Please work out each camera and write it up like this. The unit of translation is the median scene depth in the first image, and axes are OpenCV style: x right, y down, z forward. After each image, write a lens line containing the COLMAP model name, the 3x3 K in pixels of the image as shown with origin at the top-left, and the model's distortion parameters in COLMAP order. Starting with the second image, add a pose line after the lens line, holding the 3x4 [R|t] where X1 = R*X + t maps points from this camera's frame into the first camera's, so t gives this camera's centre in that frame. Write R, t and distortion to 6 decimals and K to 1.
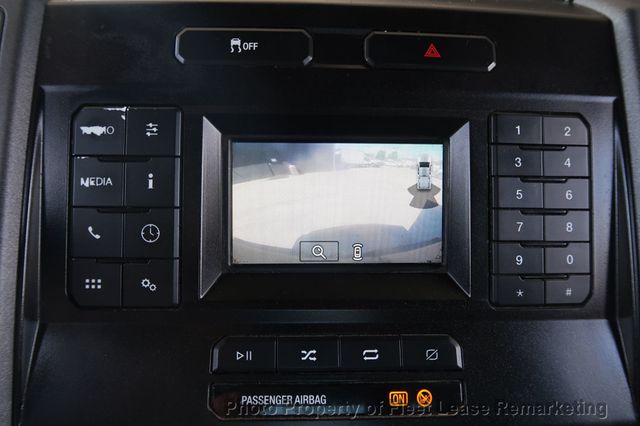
lens RADIAL K [[473.2, 0, 315.3], [0, 473.2, 210.8], [0, 0, 1]] dist [-0.025940, -0.003594]
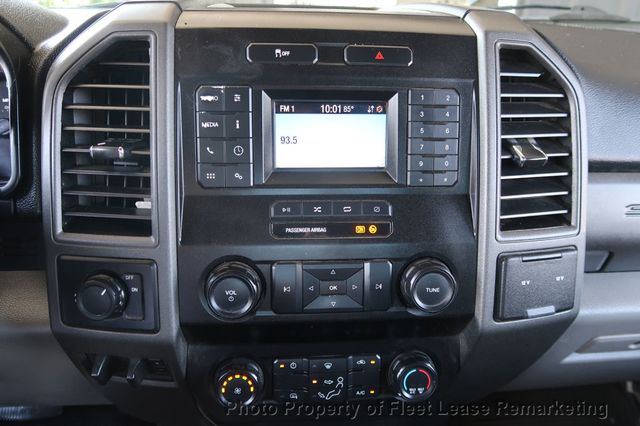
lens RADIAL K [[467.4, 0, 320.3], [0, 467.4, 213.2], [0, 0, 1]] dist [-0.004052, 0.003454]
pose [[0.998628, -0.012036, 0.050970, -0.101732], [0.005247, 0.991330, 0.131289, 0.050277], [-0.052109, -0.130841, 0.990033, -0.990557]]
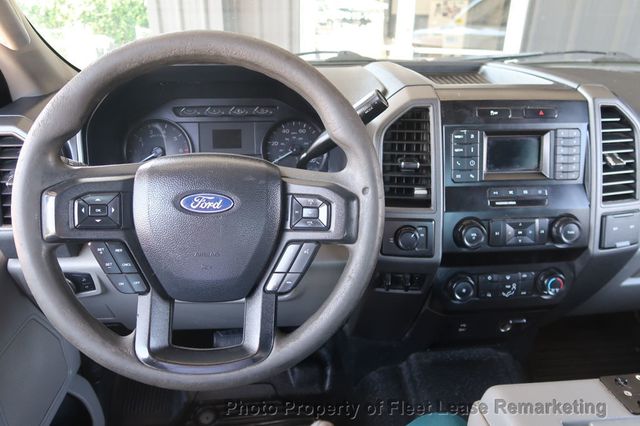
lens RADIAL K [[467.4, 0, 324.1], [0, 467.4, 212.2], [0, 0, 1]] dist [-0.004052, 0.003454]
pose [[0.996928, -0.033570, 0.070764, -1.803209], [0.023902, 0.990789, 0.133291, -0.091060], [-0.074586, -0.131191, 0.988547, -2.710508]]
